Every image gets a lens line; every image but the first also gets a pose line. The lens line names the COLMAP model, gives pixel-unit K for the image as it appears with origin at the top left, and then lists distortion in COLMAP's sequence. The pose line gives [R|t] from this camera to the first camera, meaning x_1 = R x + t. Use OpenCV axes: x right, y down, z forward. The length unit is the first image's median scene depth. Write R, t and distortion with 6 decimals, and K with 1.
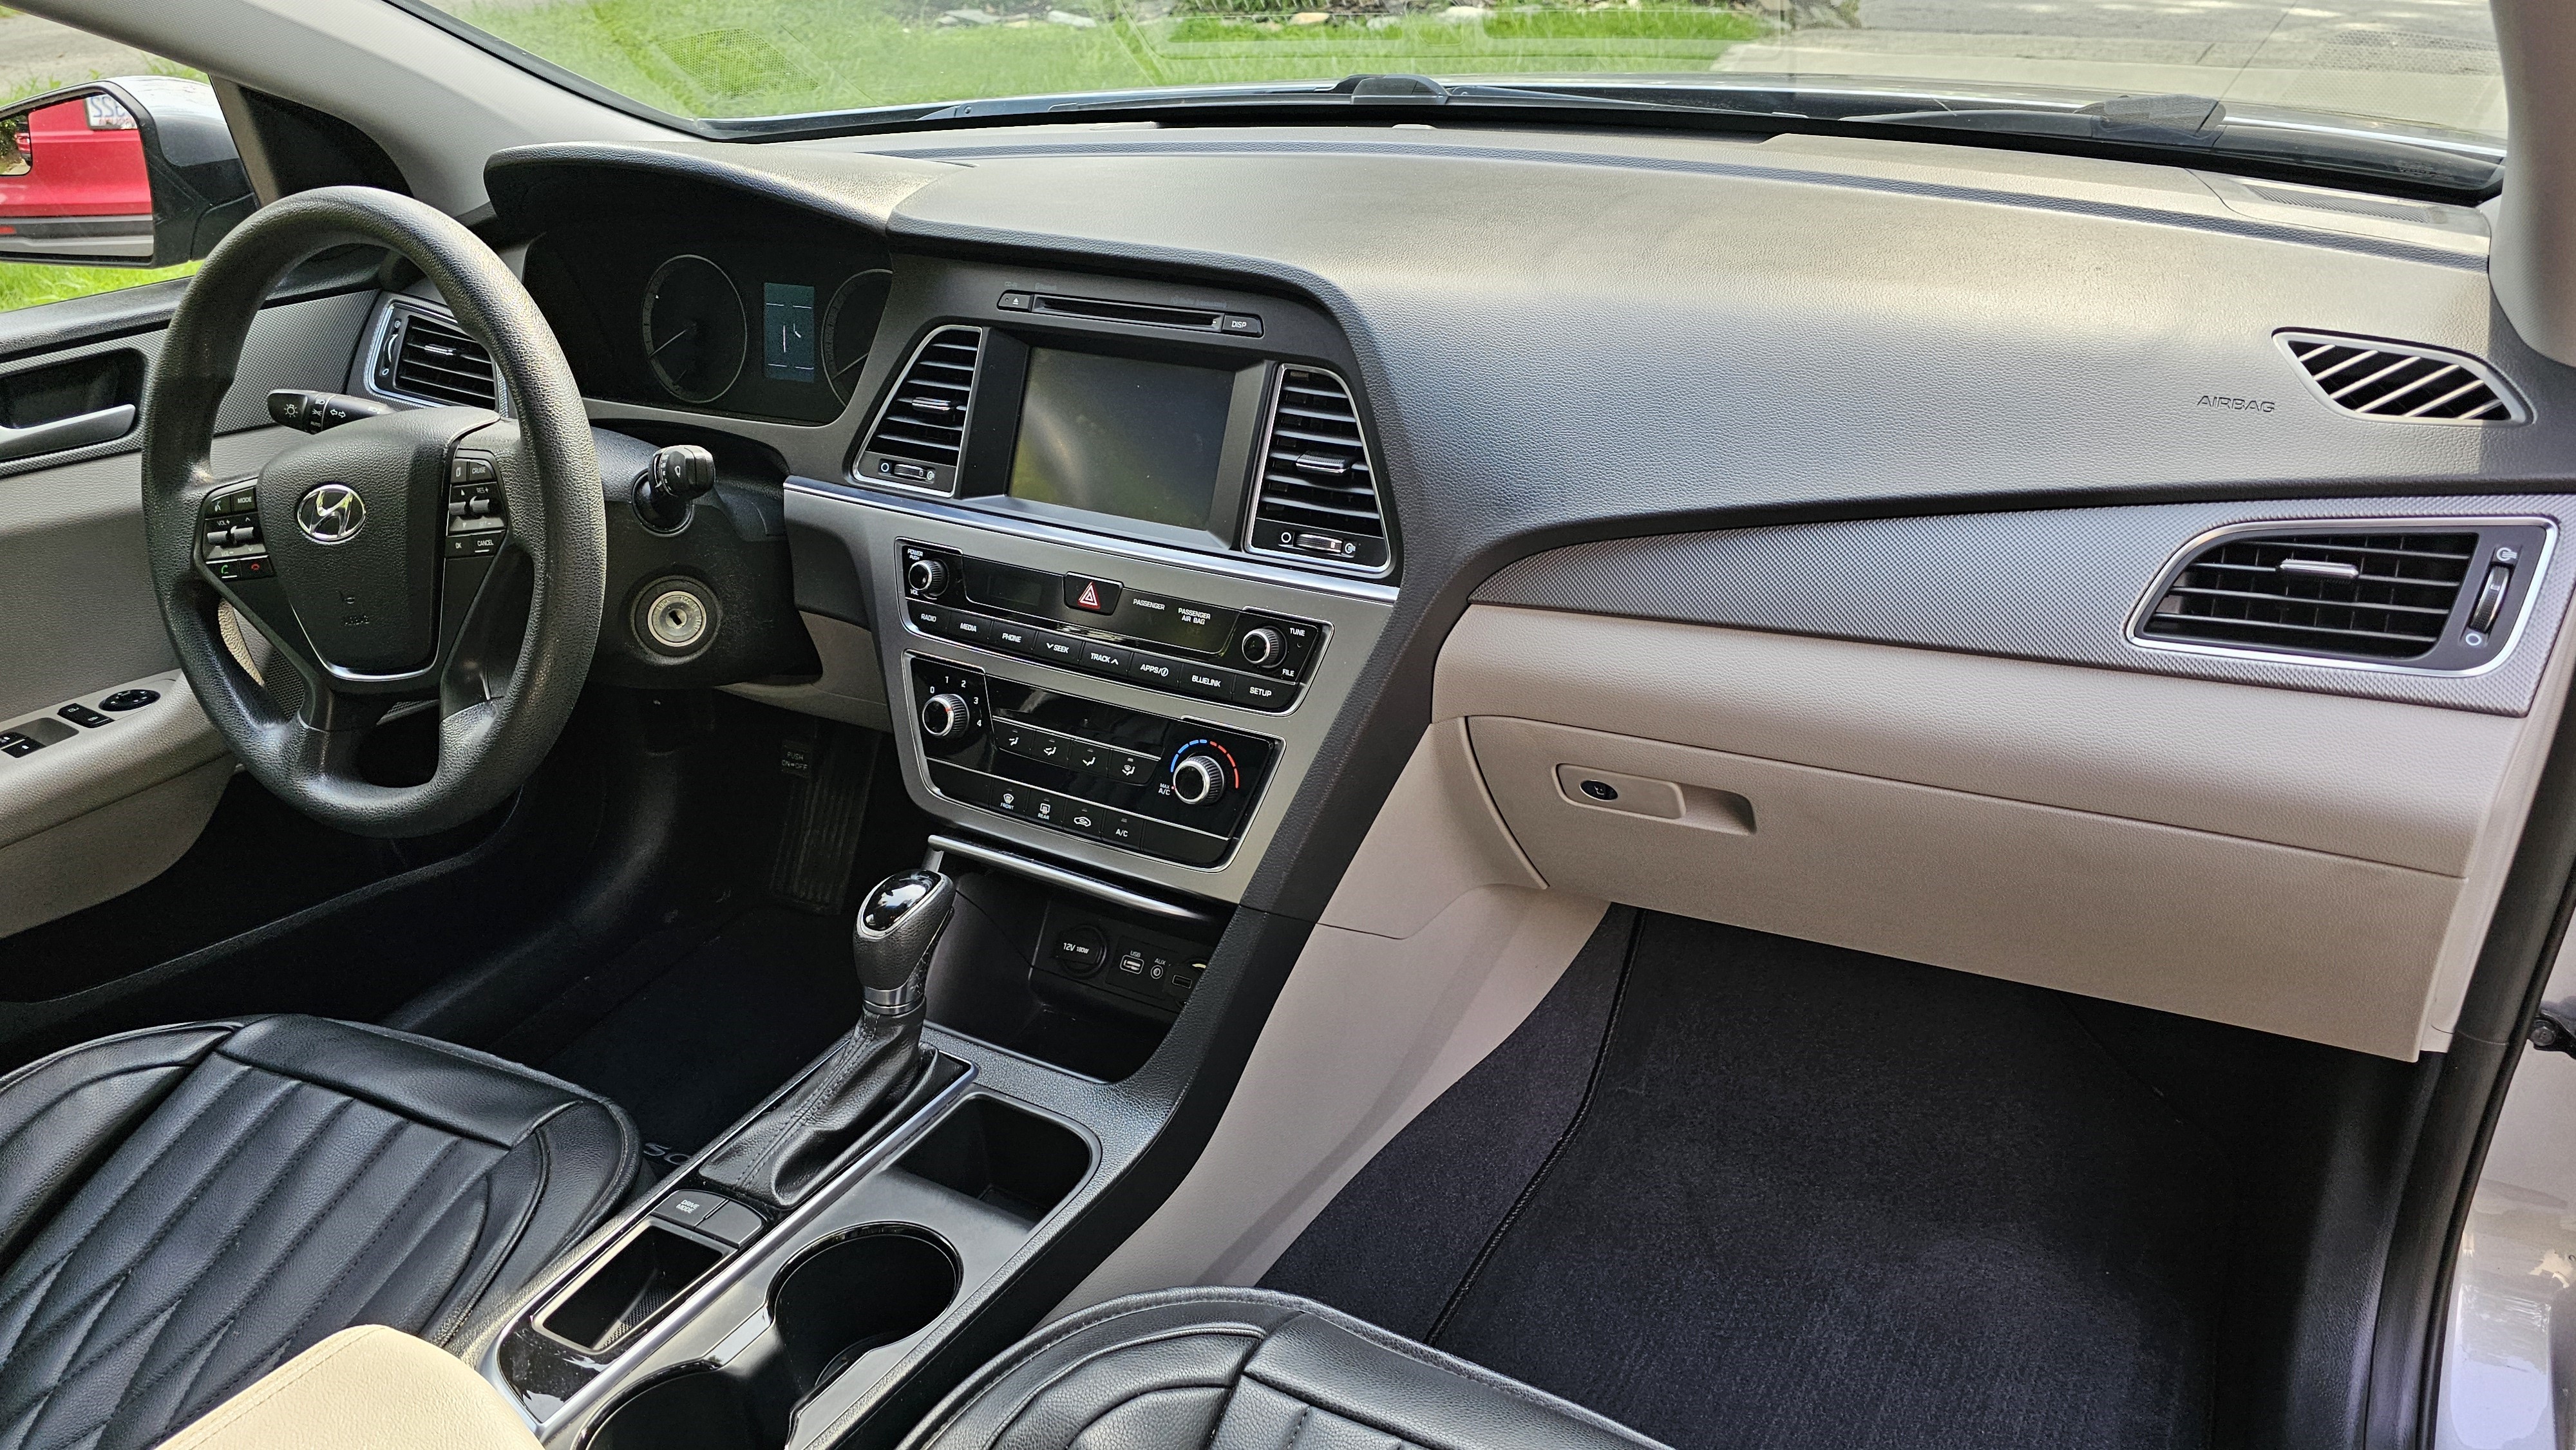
lens RADIAL K [[1726.4, 0, 1309.6], [0, 1726.4, 750.7], [0, 0, 1]] dist [0.050549, -0.020453]
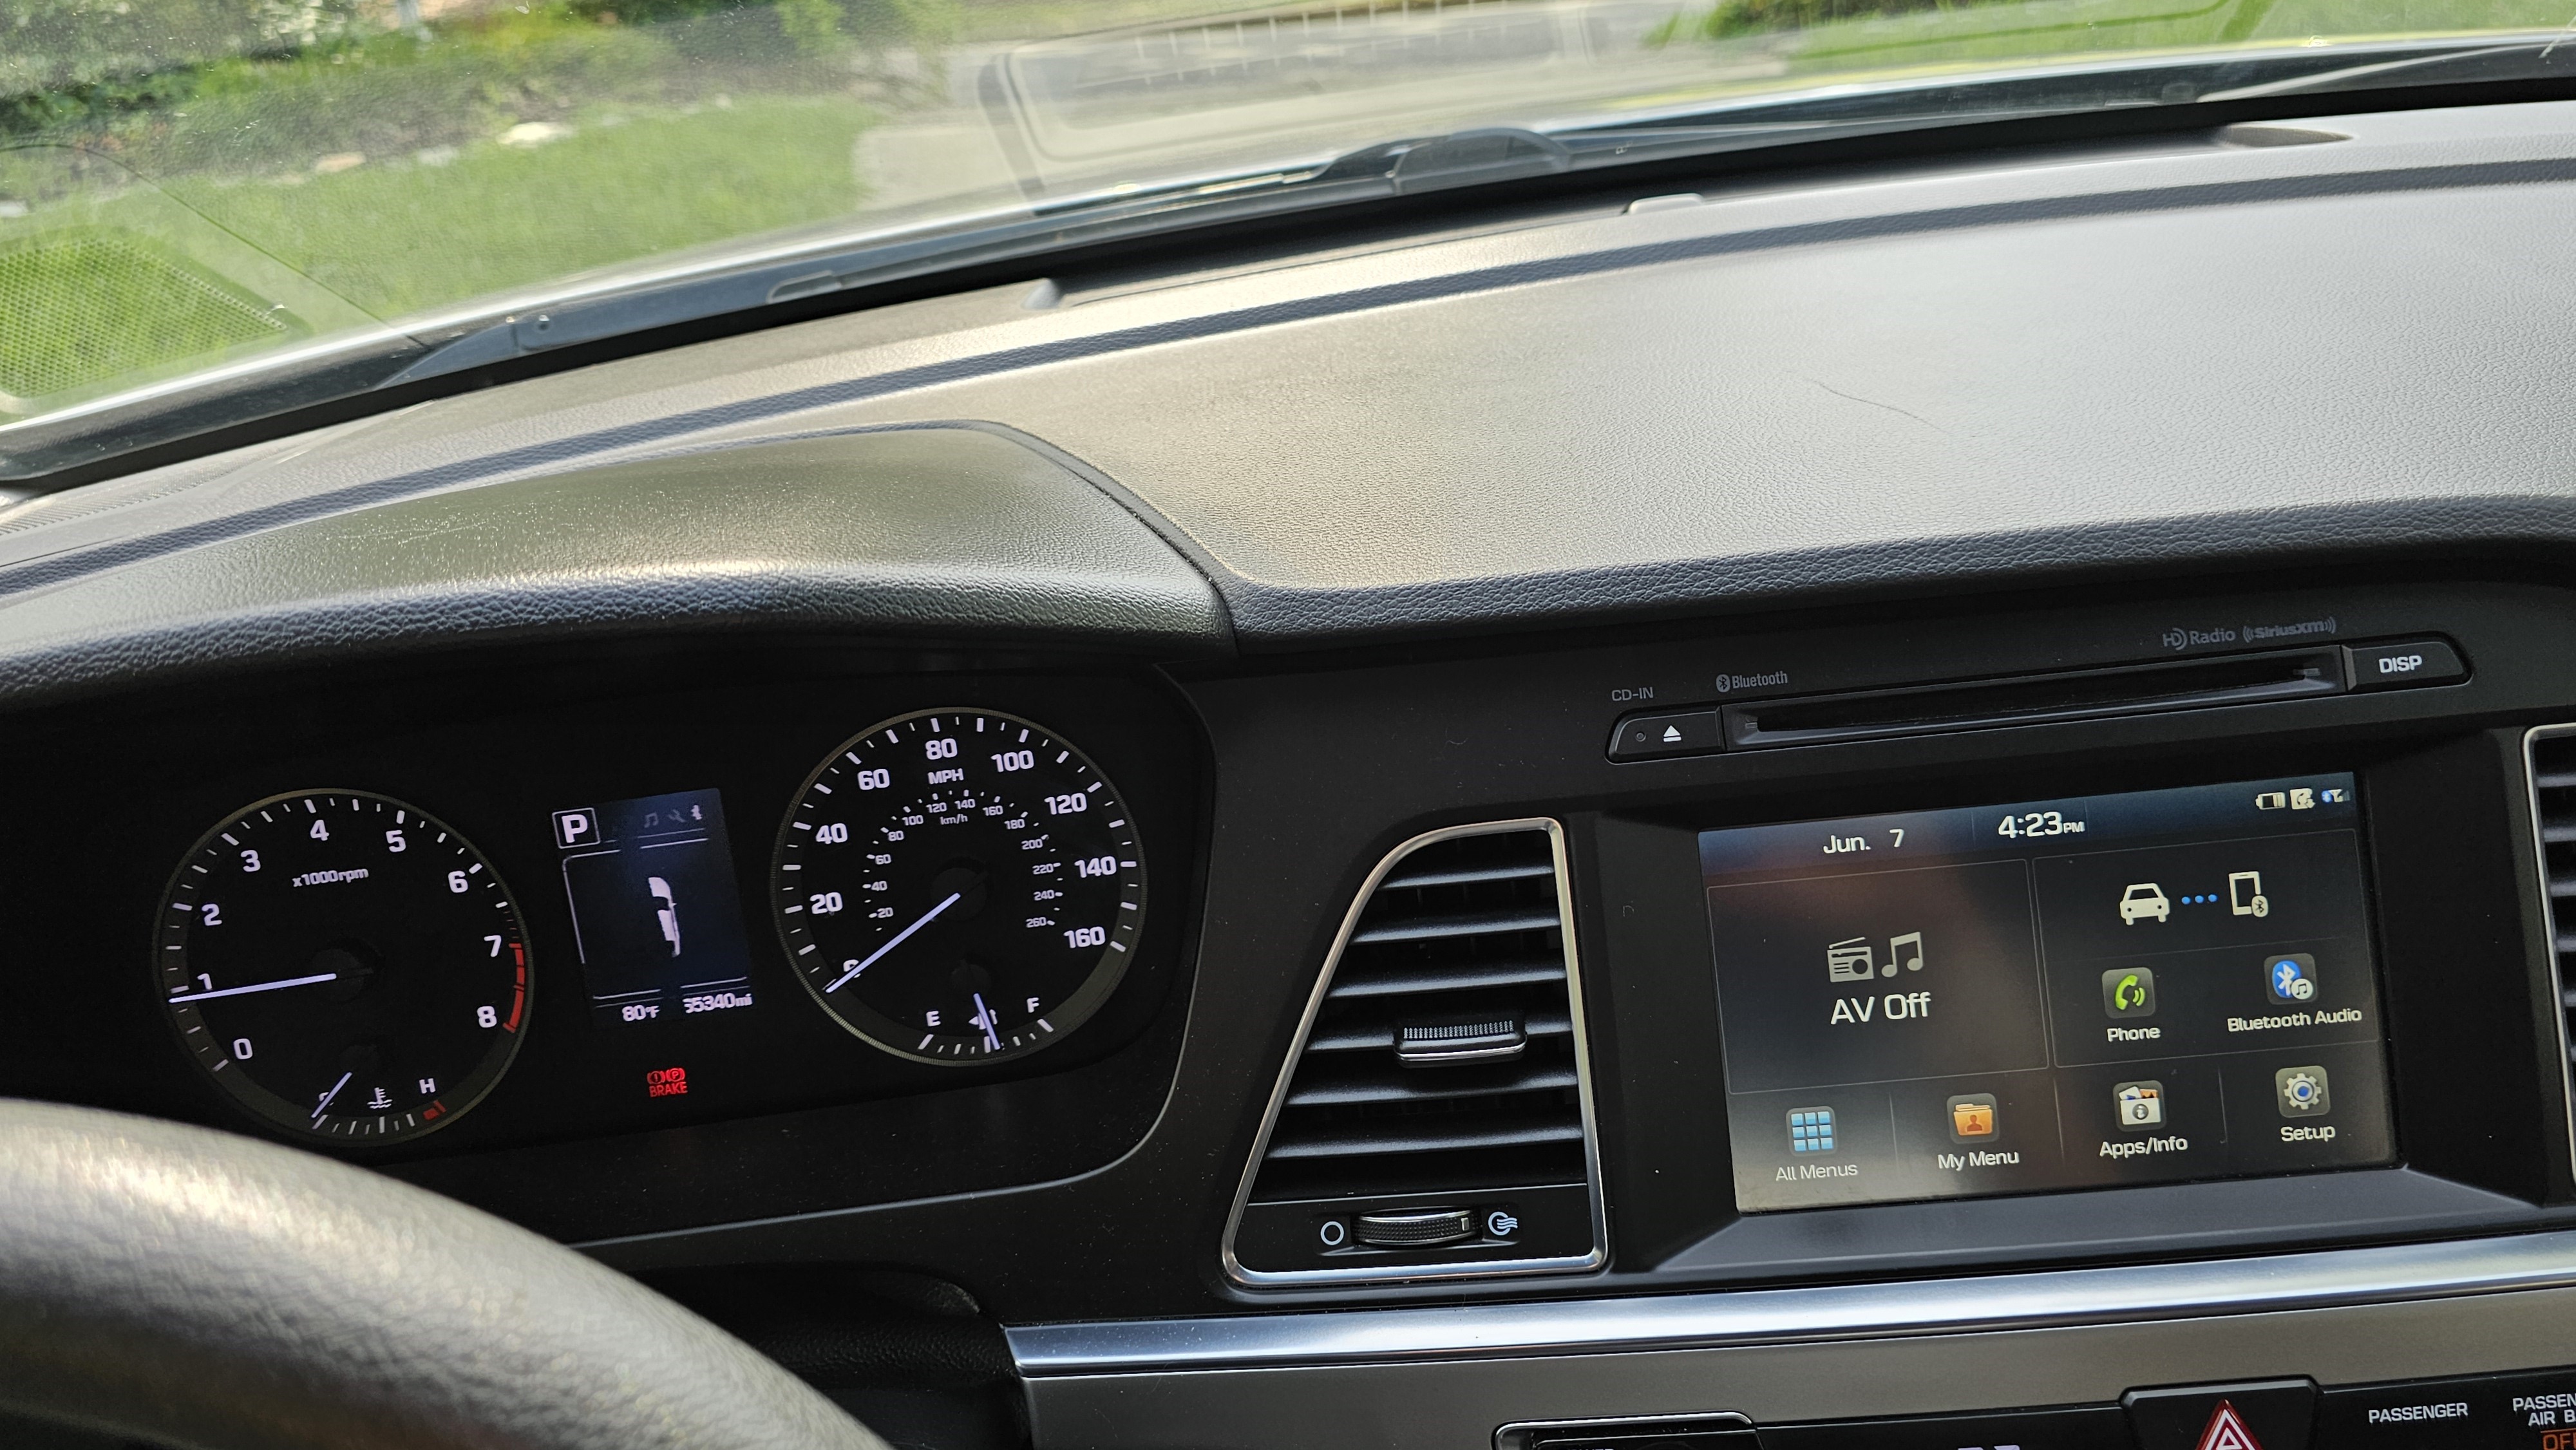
lens RADIAL K [[1848.3, 0, 1276.8], [0, 1848.3, 723.5], [0, 0, 1]] dist [0.004760, 0.000285]
pose [[0.864231, -0.261798, 0.429612, -0.424507], [0.297001, 0.954749, -0.015657, -0.283611], [-0.406073, 0.141127, 0.902878, 0.673006]]
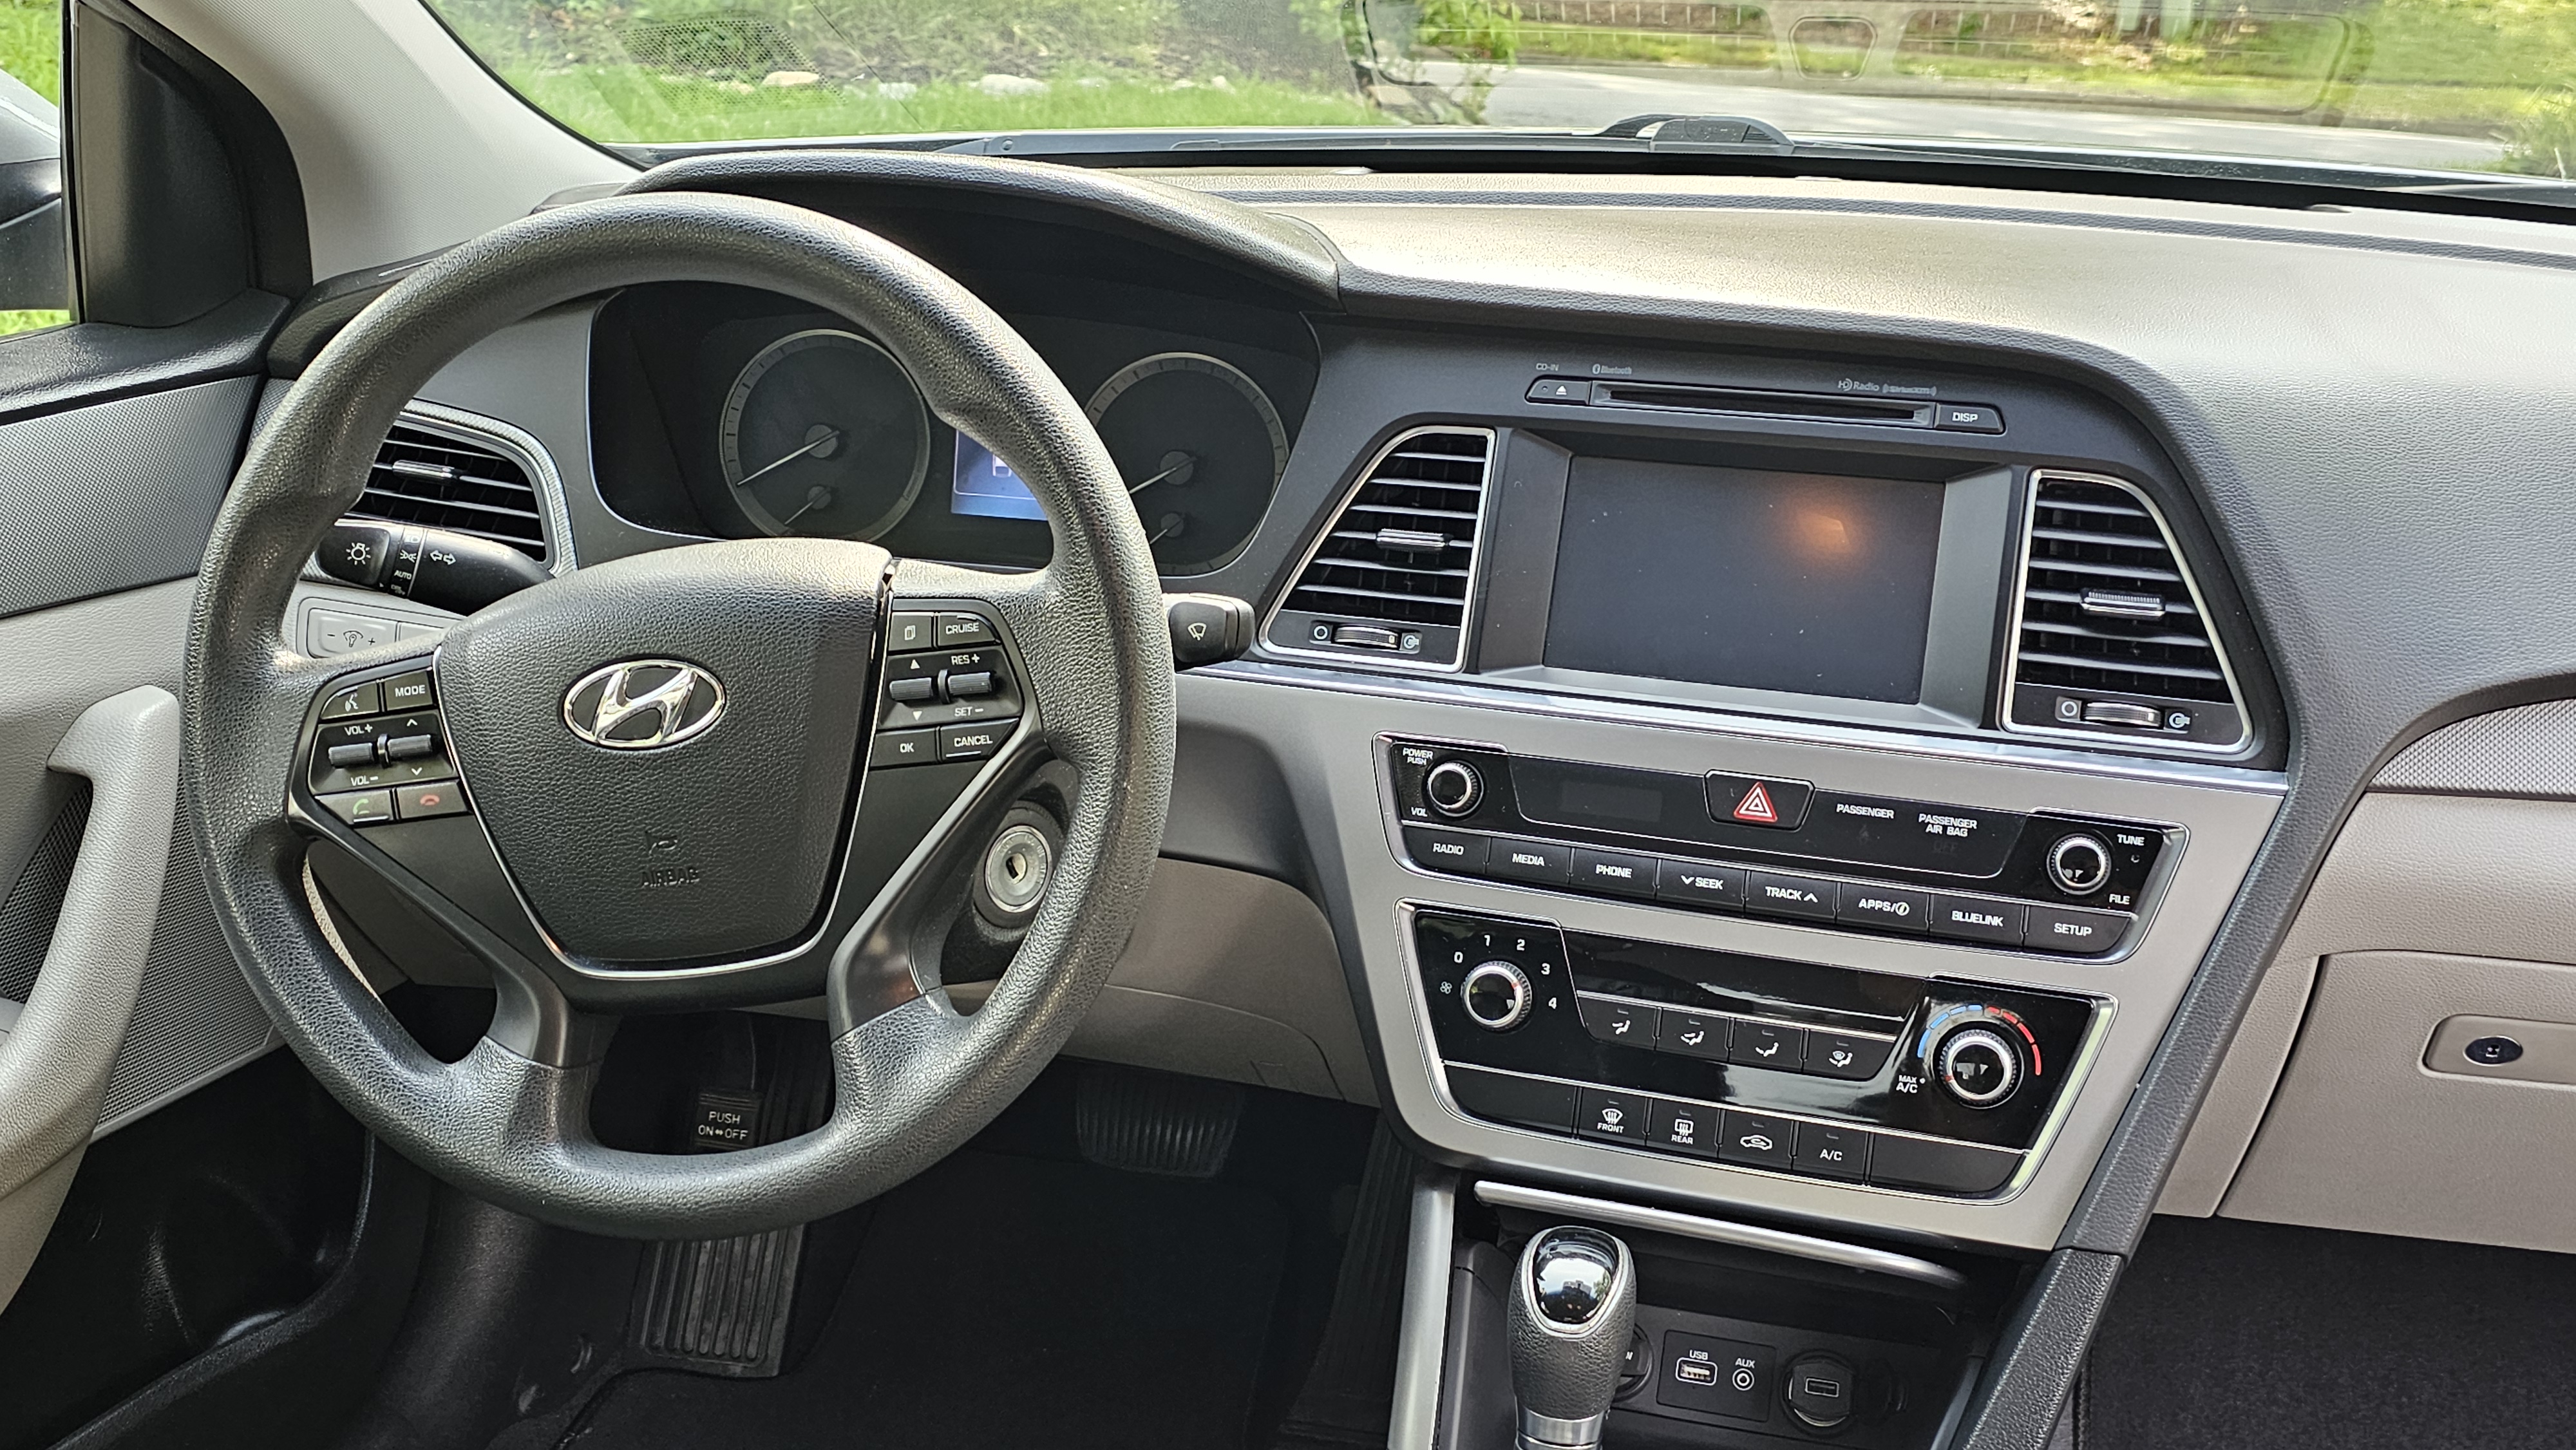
lens RADIAL K [[2456.1, 0, 1280.8], [0, 2456.1, 731.6], [0, 0, 1]] dist [0.087679, 0.000000]
pose [[0.965121, -0.019688, 0.261062, -0.543032], [0.058671, 0.988071, -0.142382, 0.009359], [-0.255145, 0.152733, 0.954764, 0.111101]]
